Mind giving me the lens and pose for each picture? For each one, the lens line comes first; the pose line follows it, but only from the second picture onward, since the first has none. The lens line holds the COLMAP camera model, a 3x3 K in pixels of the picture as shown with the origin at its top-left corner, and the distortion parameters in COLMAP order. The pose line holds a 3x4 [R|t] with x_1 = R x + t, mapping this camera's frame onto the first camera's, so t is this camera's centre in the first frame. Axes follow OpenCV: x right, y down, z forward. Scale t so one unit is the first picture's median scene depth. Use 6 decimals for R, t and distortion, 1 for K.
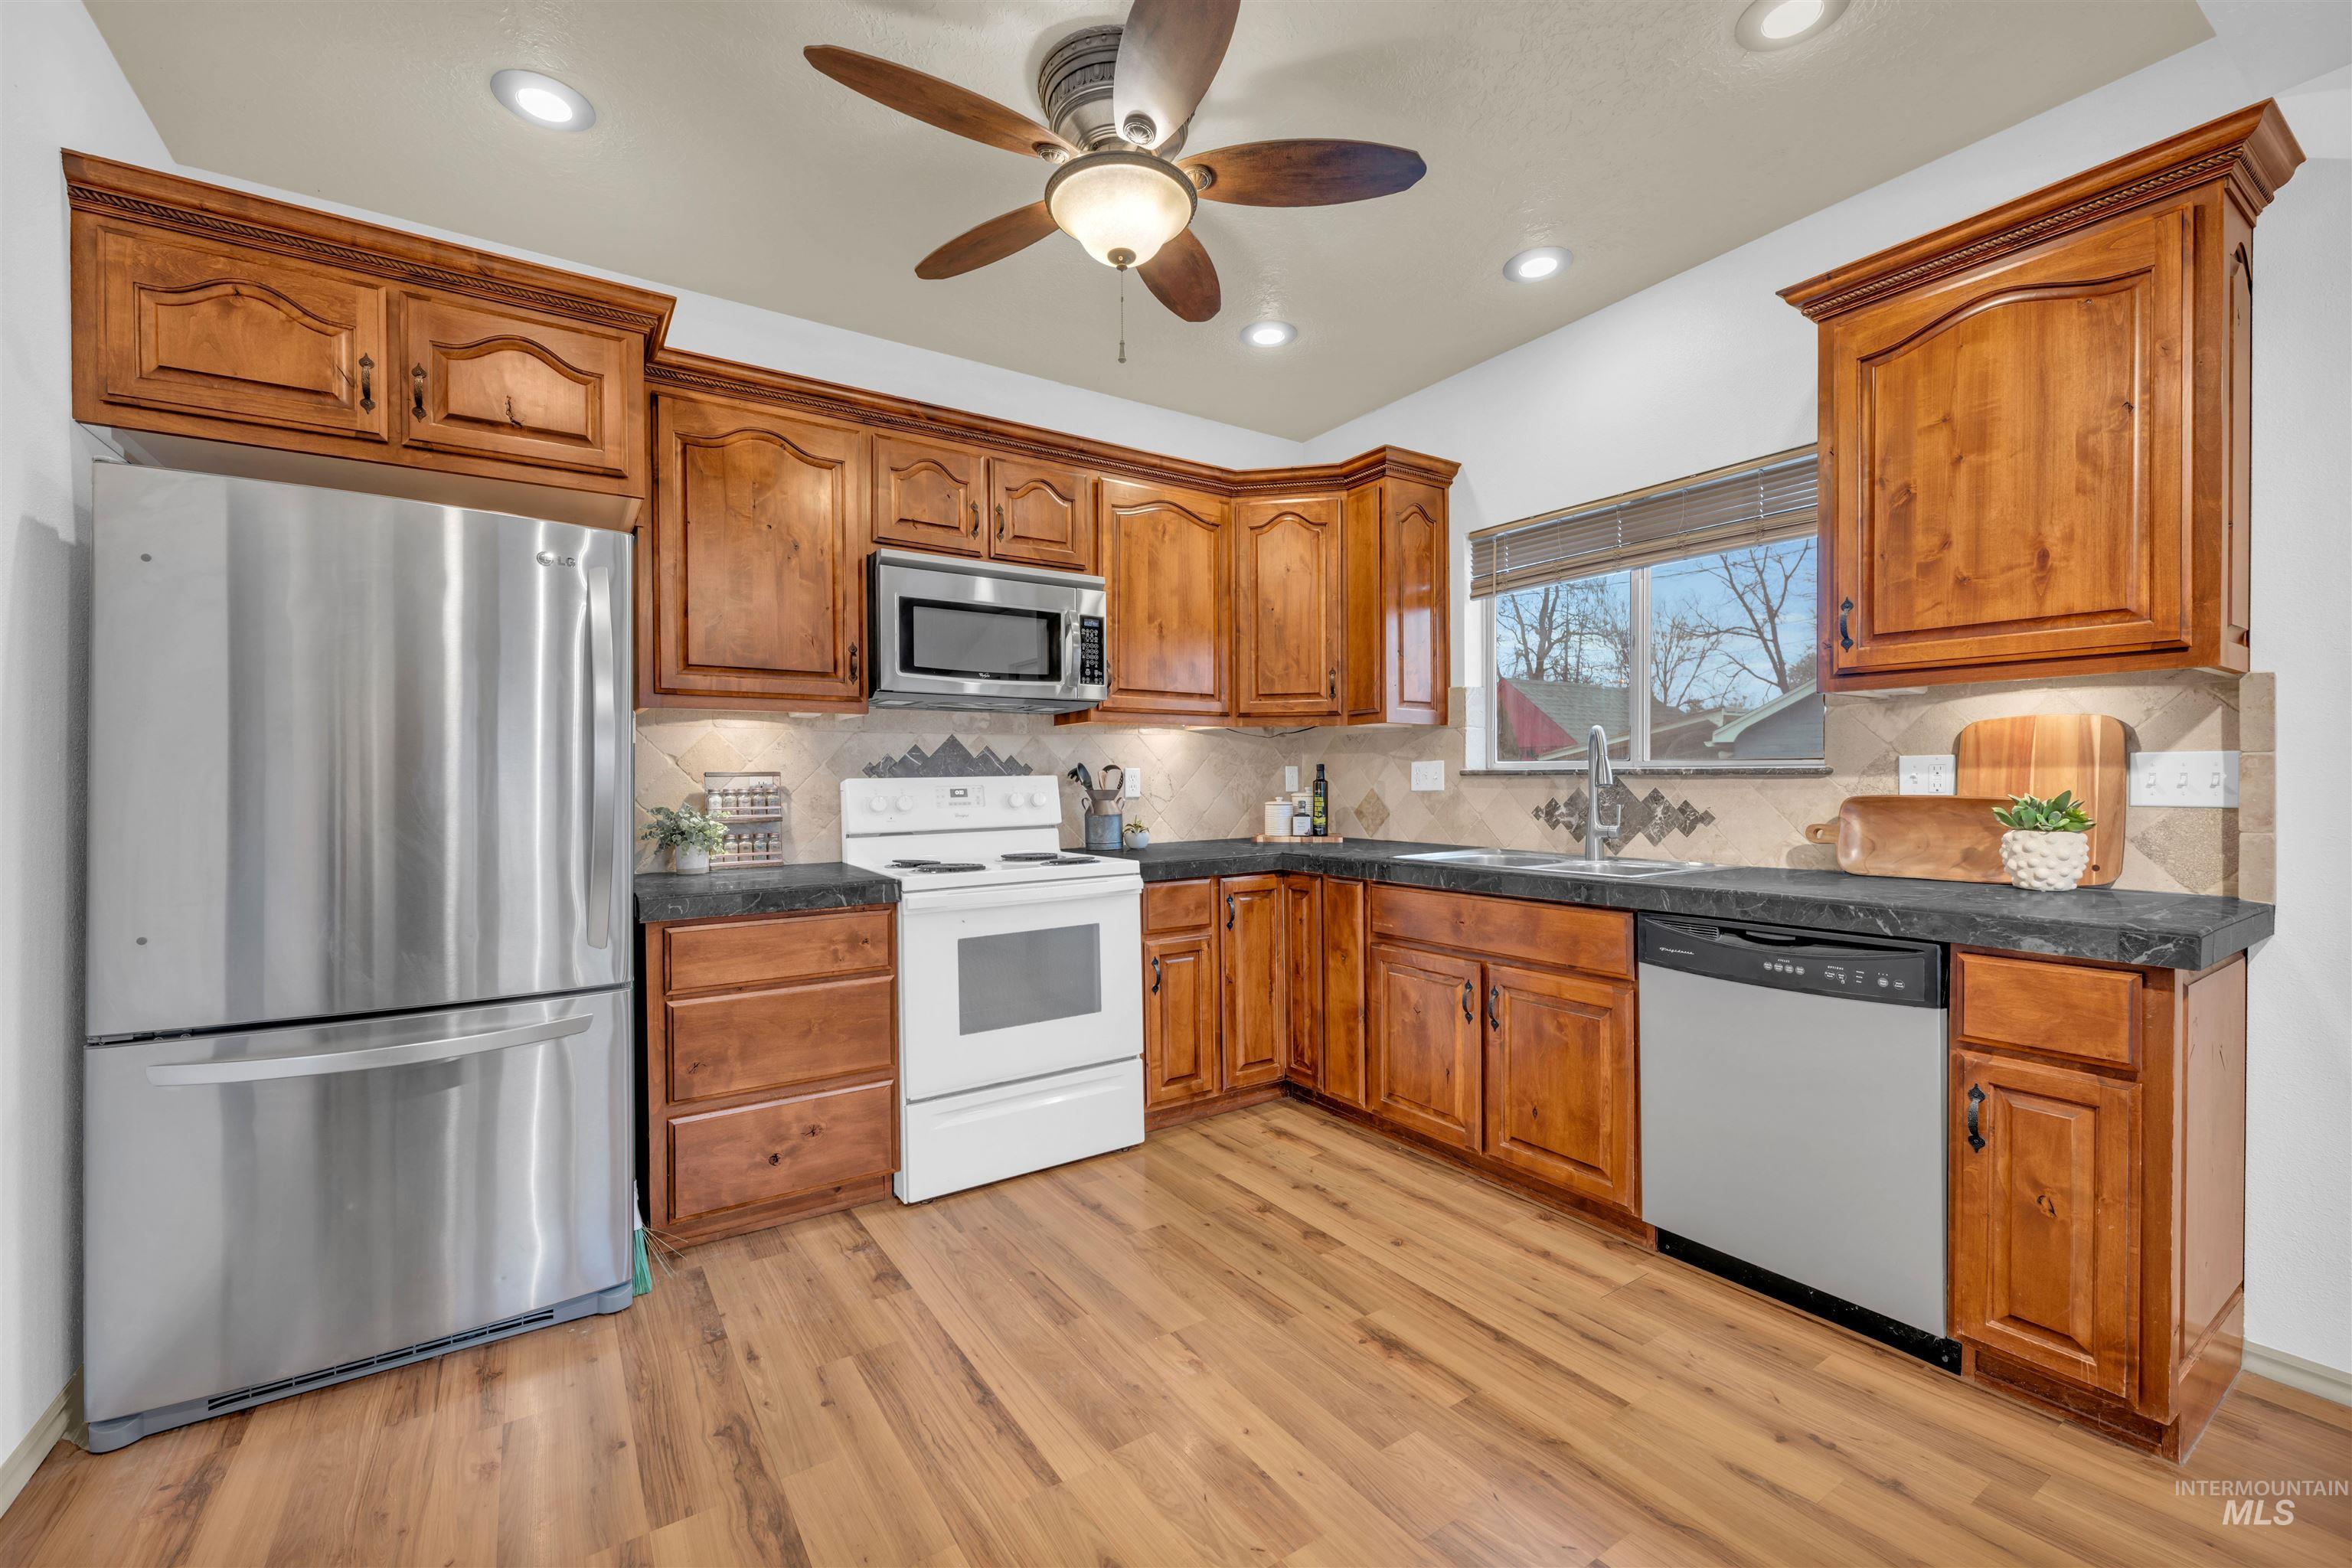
lens RADIAL K [[965.8, 0, 1176.6], [0, 965.8, 793.2], [0, 0, 1]] dist [0.000817, 0.000380]
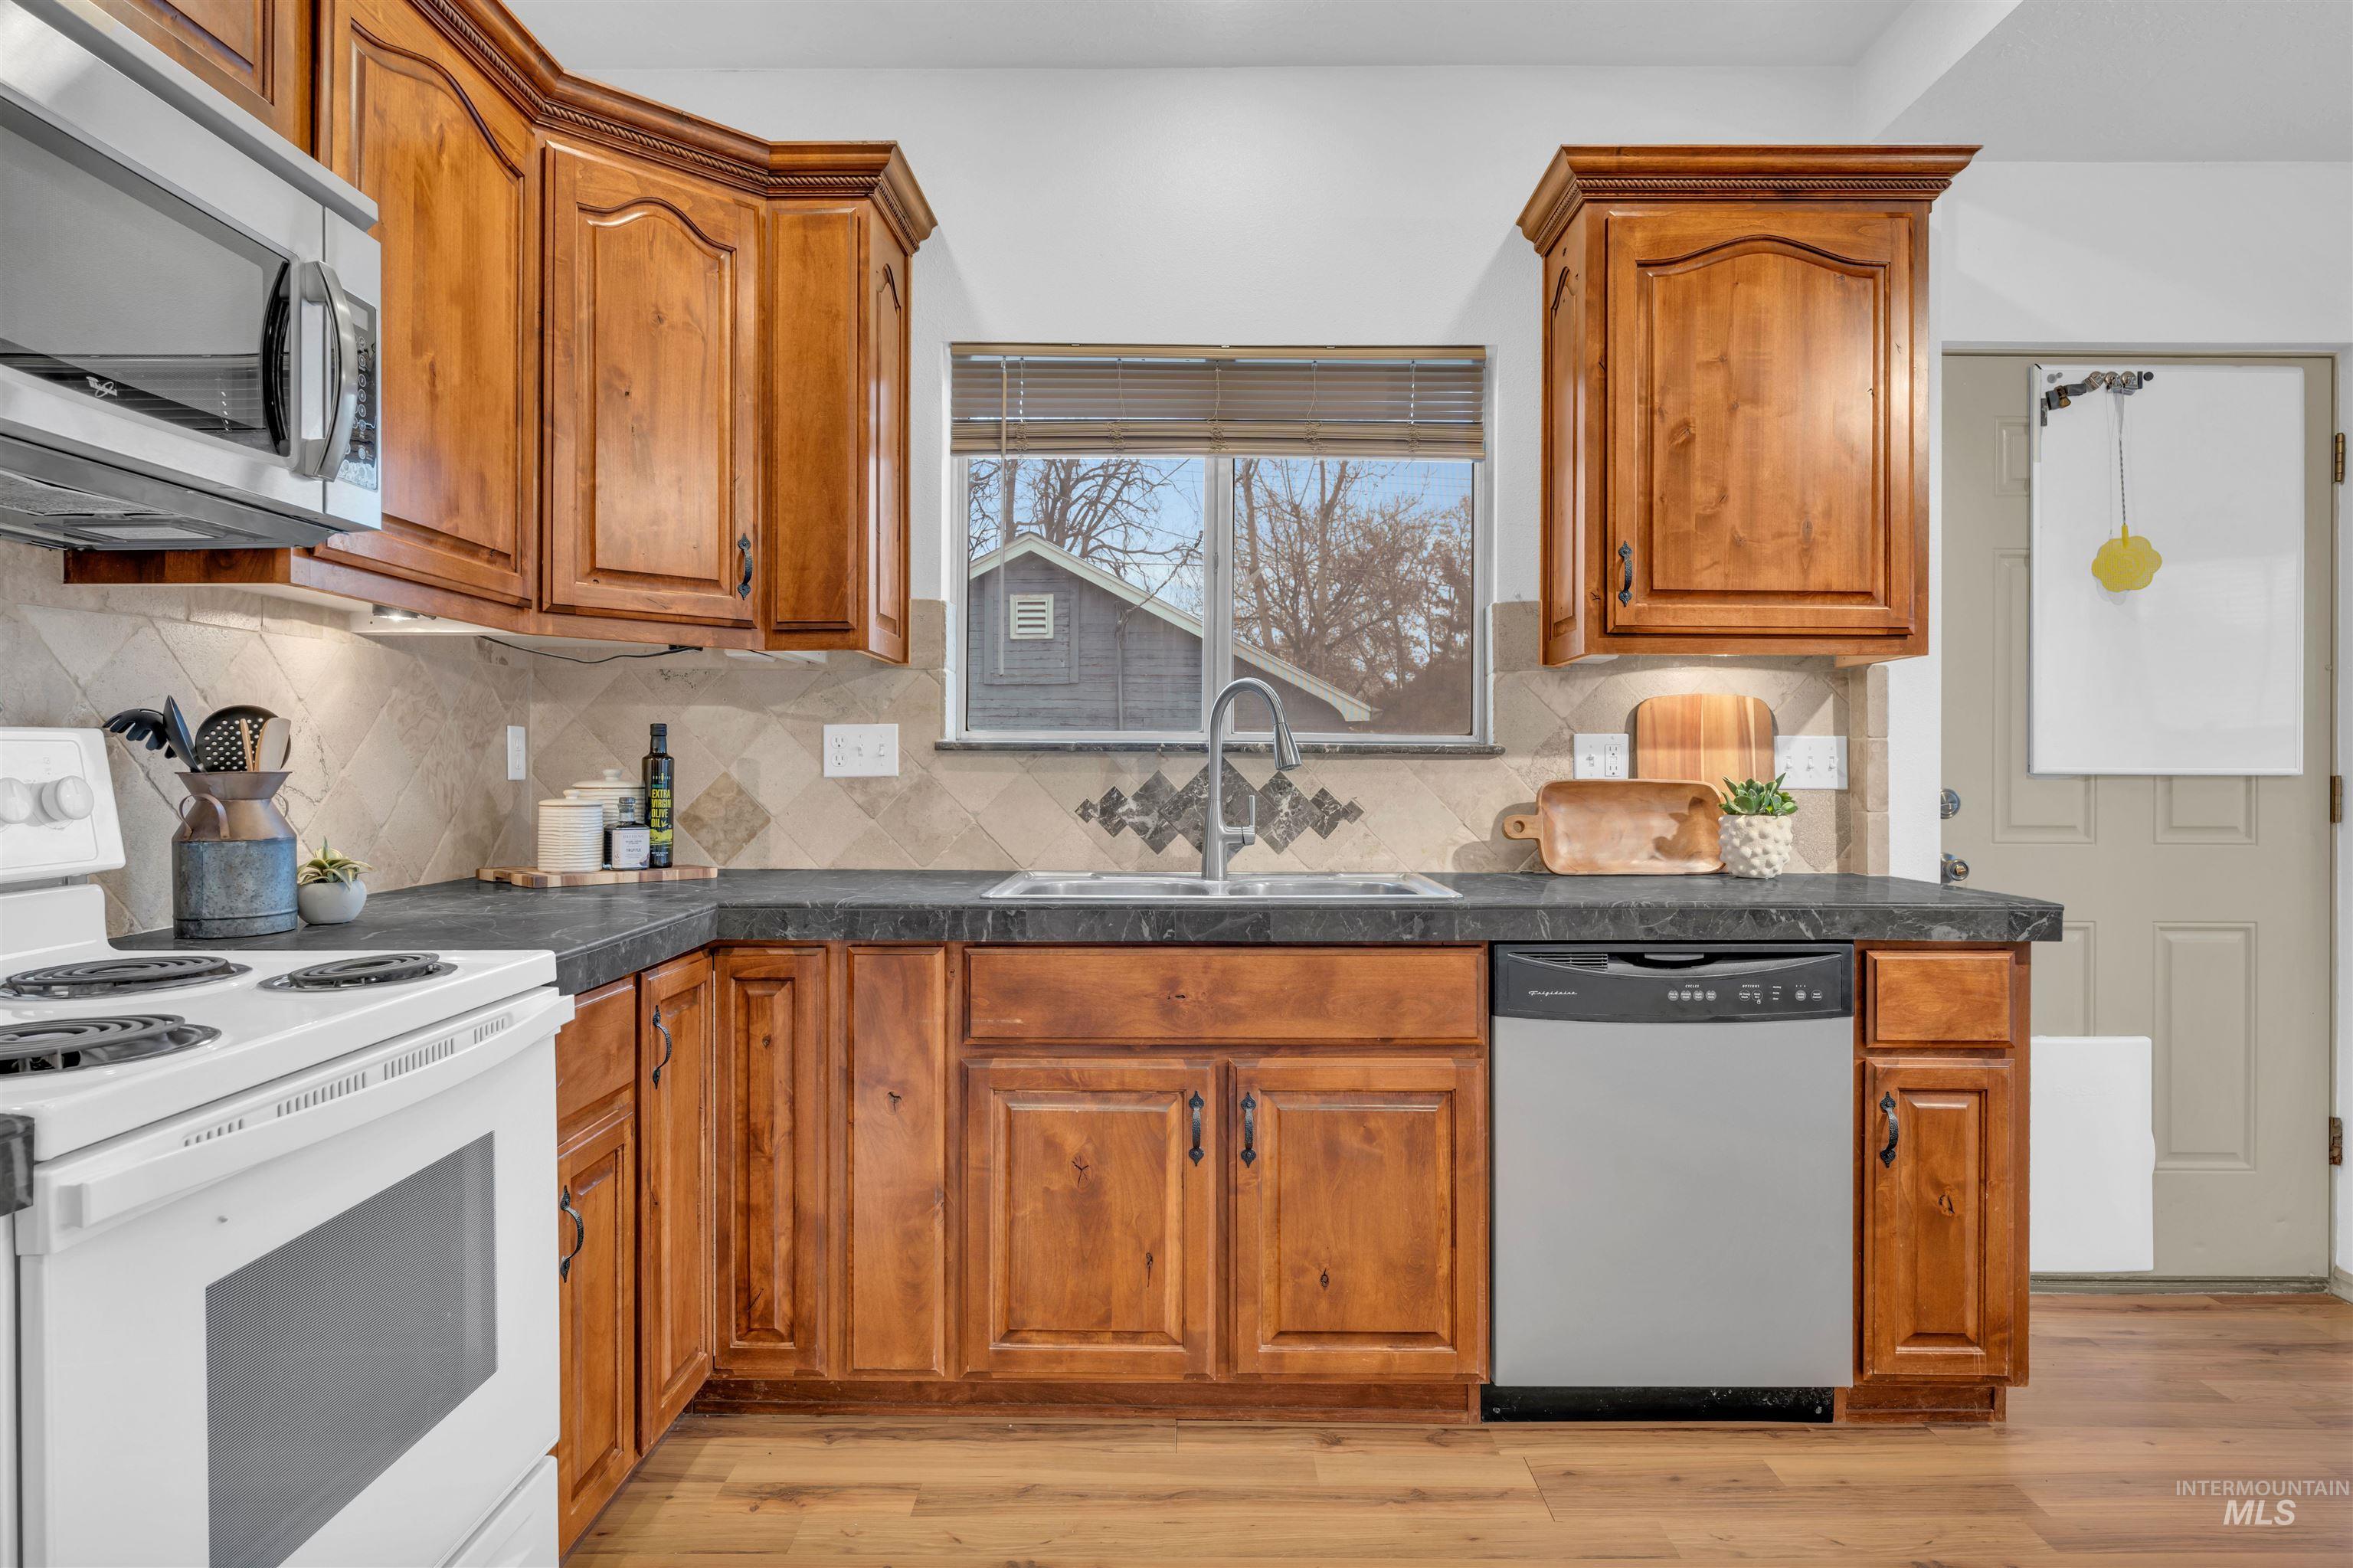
lens RADIAL K [[1363.9, 0, 1179.3], [0, 1363.9, 765.5], [0, 0, 1]] dist [0.001927, -0.000395]
pose [[0.560912, 0.008925, 0.827827, -0.427899], [0.005308, 0.999883, -0.014376, 0.004893], [-0.827858, 0.012458, 0.560799, 0.571744]]
